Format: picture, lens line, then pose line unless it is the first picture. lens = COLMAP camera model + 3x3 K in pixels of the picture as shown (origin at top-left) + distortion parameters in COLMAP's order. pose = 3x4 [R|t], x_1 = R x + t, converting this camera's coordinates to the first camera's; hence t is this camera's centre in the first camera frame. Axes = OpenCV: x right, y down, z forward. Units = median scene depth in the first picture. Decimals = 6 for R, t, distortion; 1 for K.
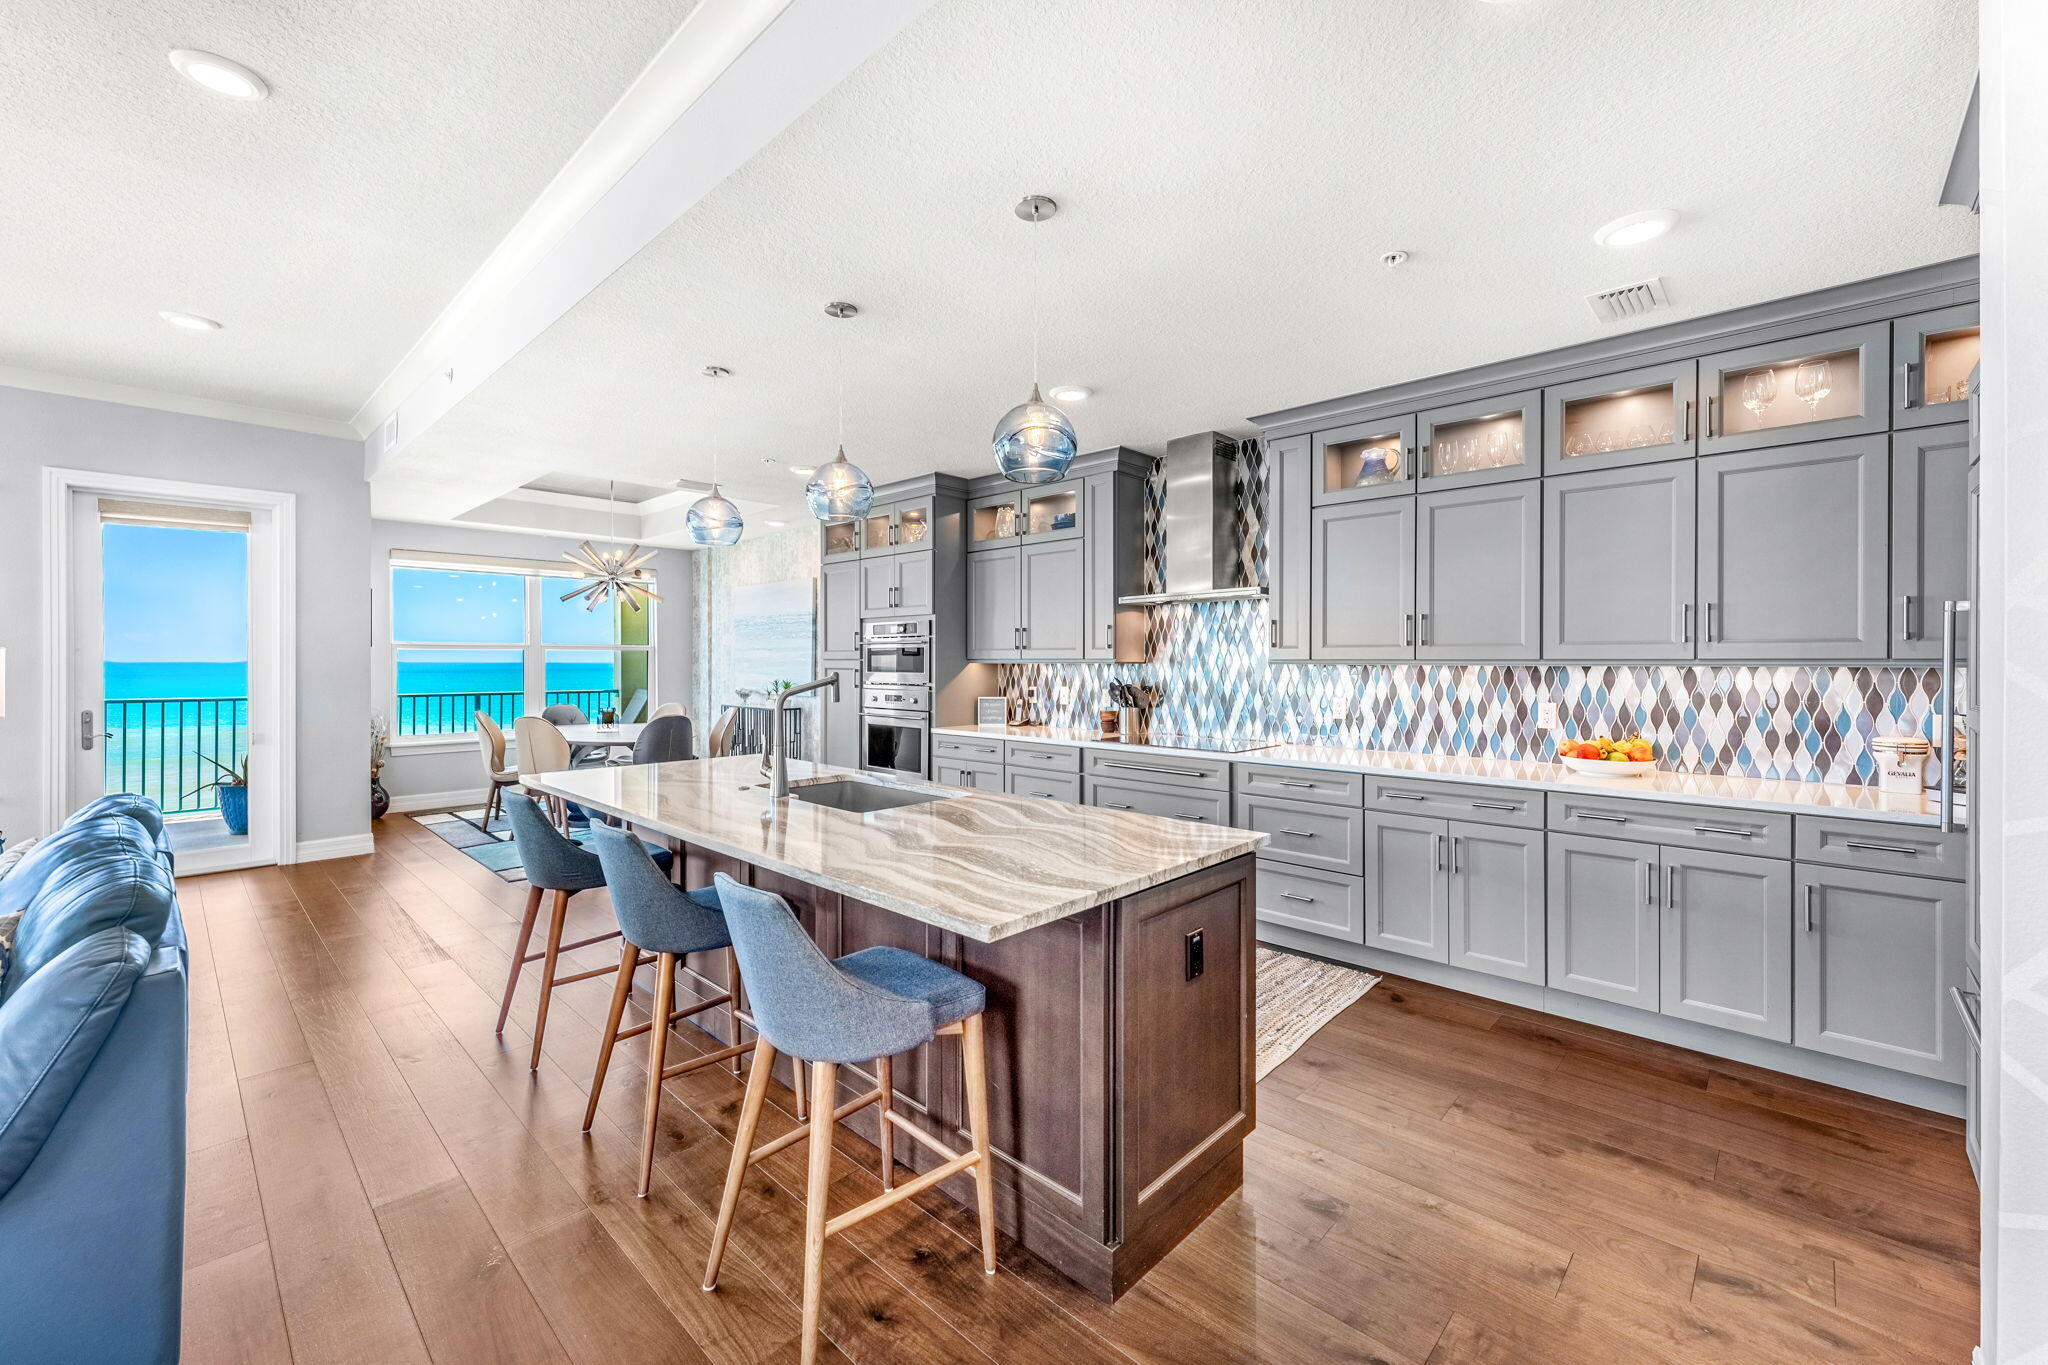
lens RADIAL K [[823.0, 0, 1026.7], [0, 823.0, 664.4], [0, 0, 1]] dist [0.001195, 0.000435]
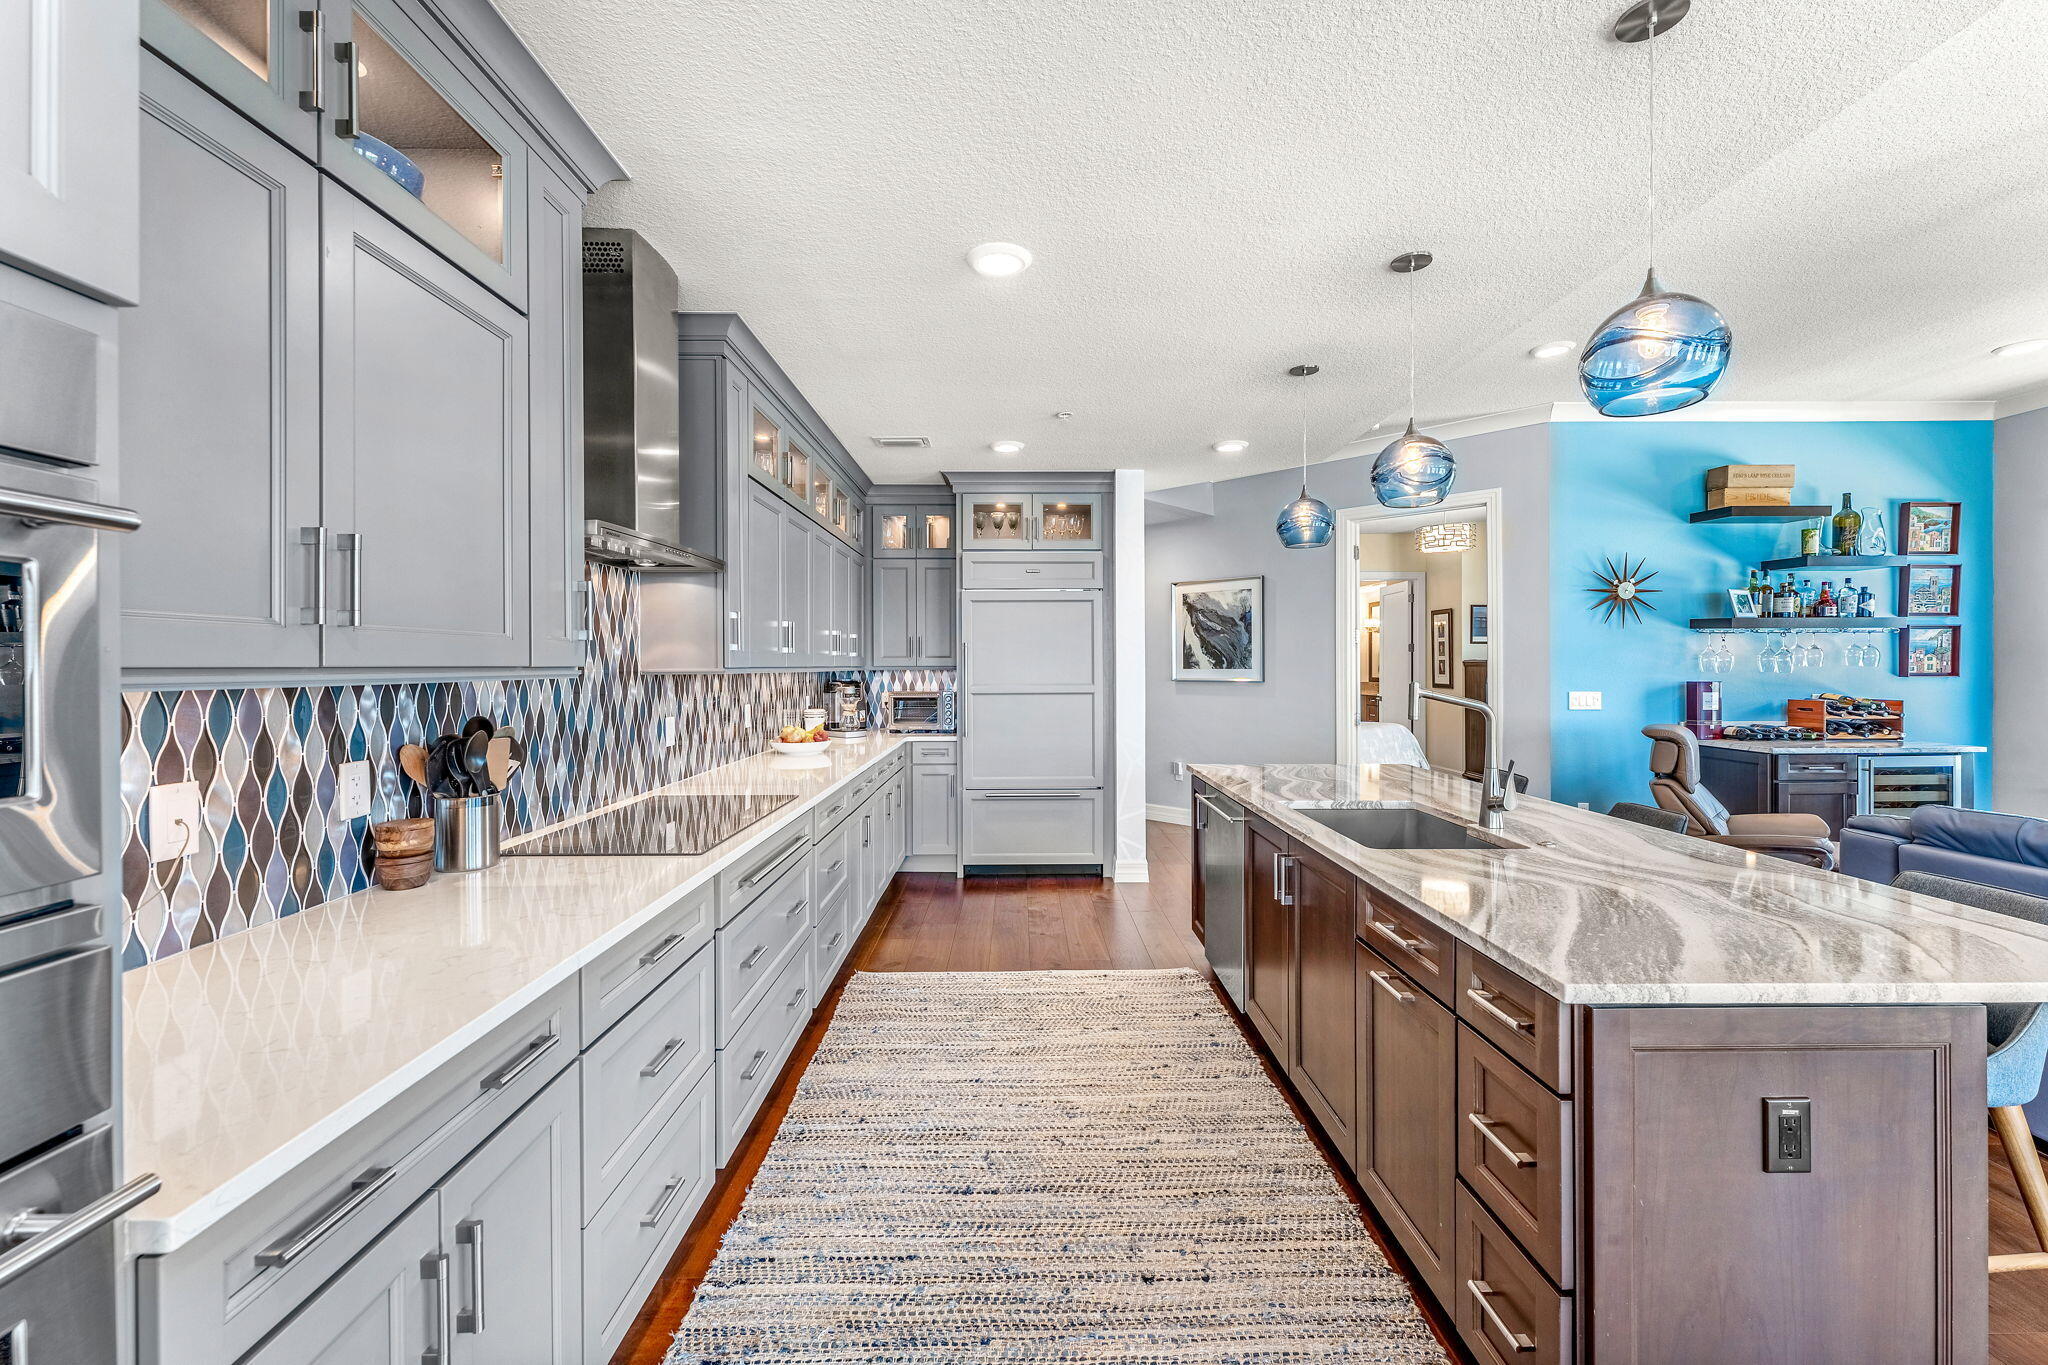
lens RADIAL K [[823.0, 0, 1024.5], [0, 823.0, 671.5], [0, 0, 1]] dist [0.001195, 0.000435]
pose [[-0.705136, 0.000602, 0.709072, -0.299289], [0.009840, 0.999912, 0.008937, -0.004338], [-0.709004, 0.013279, -0.705079, 1.021273]]
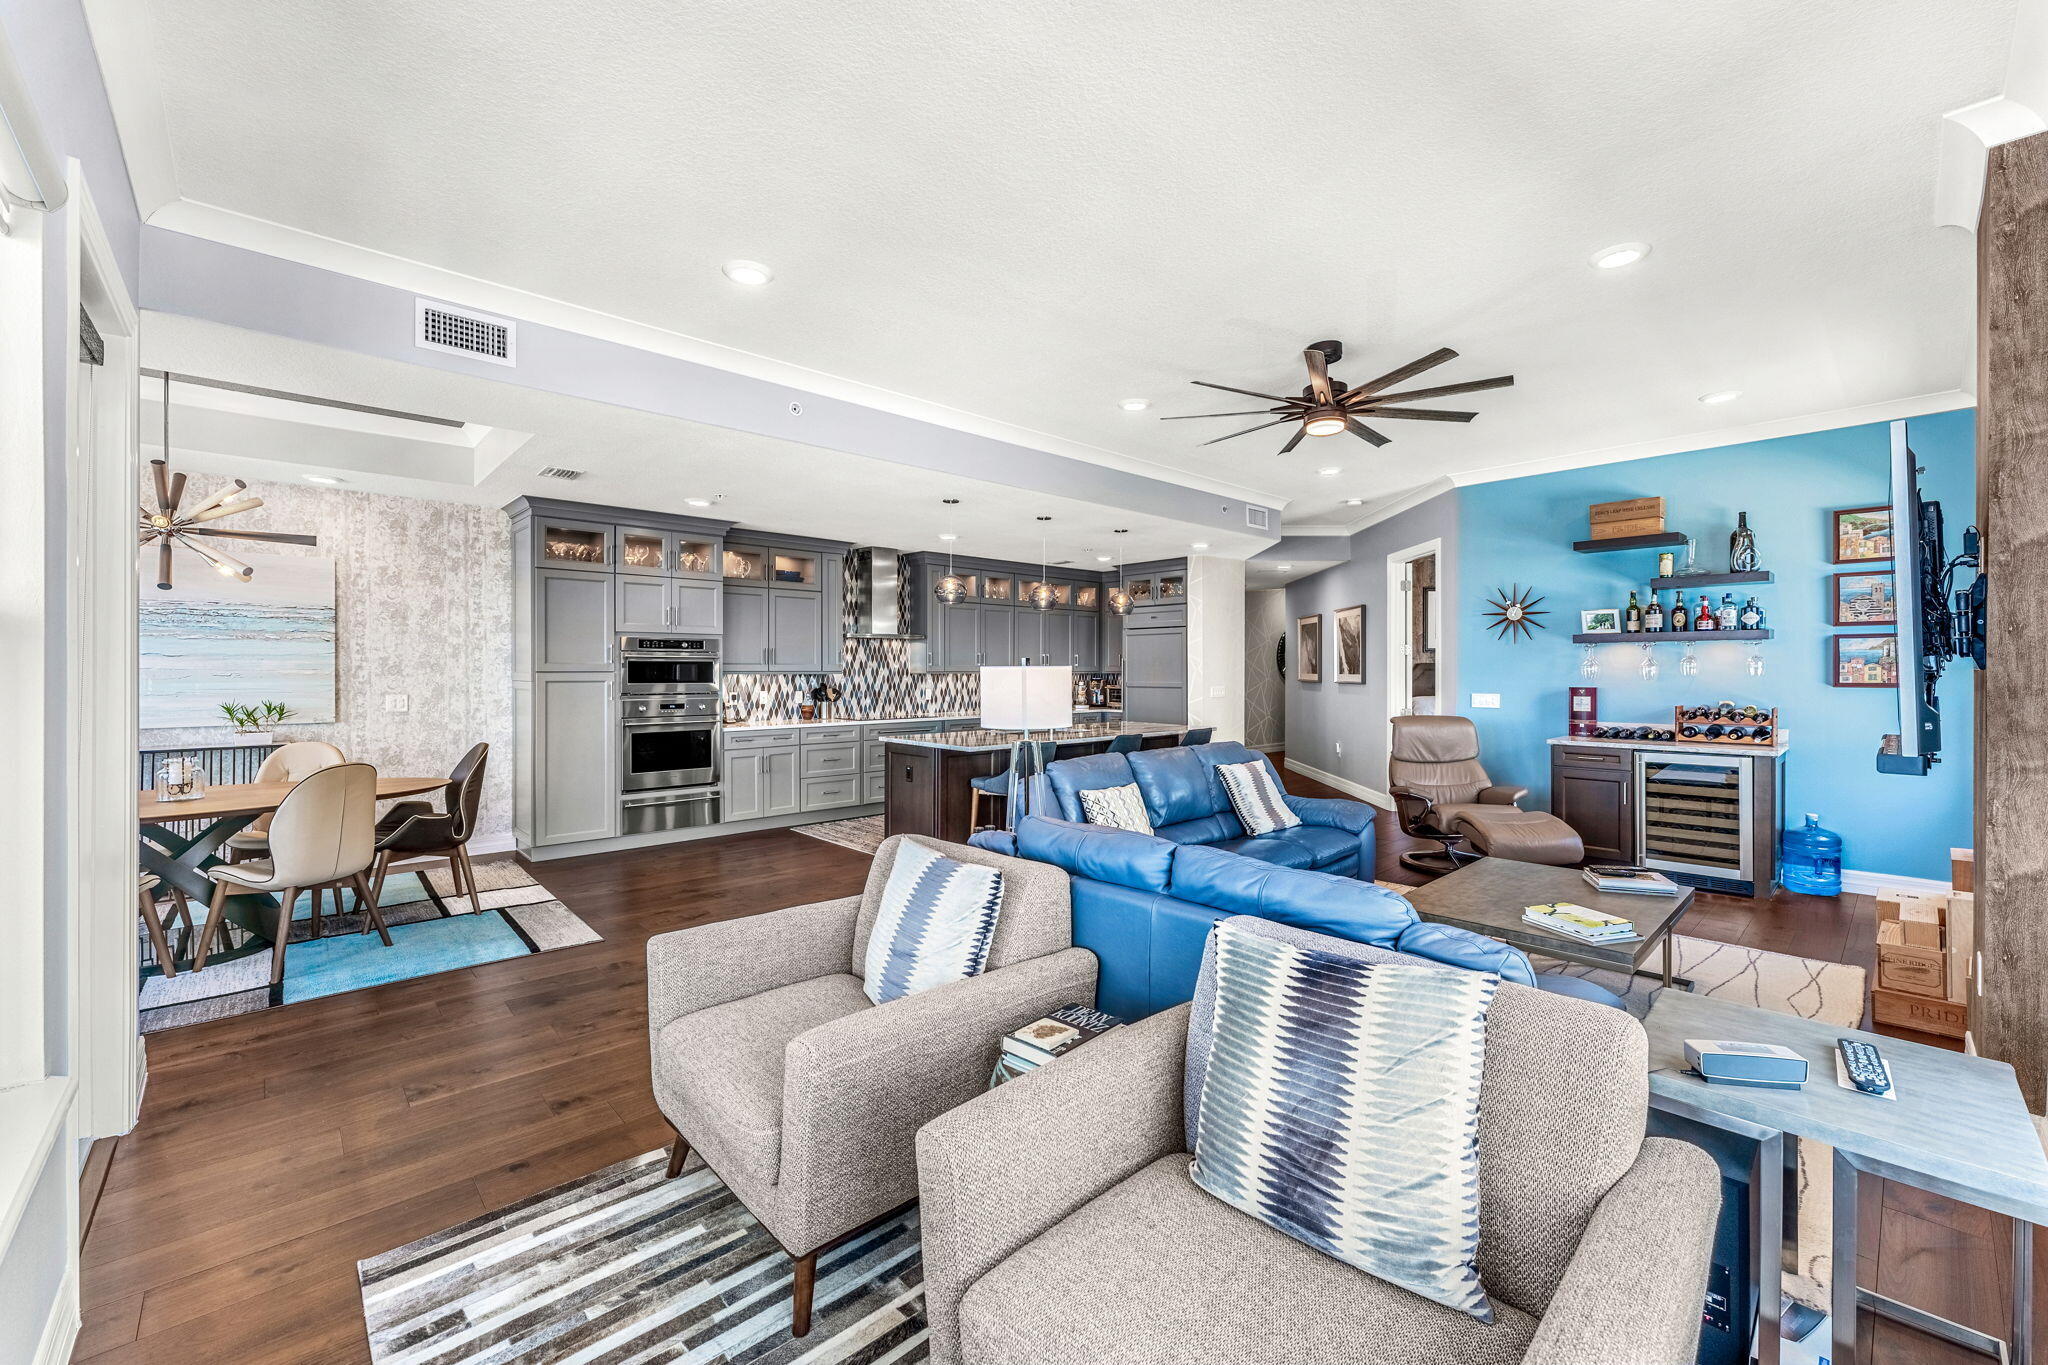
lens RADIAL K [[823.0, 0, 1030.7], [0, 823.0, 674.9], [0, 0, 1]] dist [0.001195, 0.000435]
pose [[0.055905, -0.003175, 0.998431, -1.352317], [0.005665, 0.999980, 0.002863, -0.001351], [-0.998420, 0.005496, 0.055921, 0.485736]]
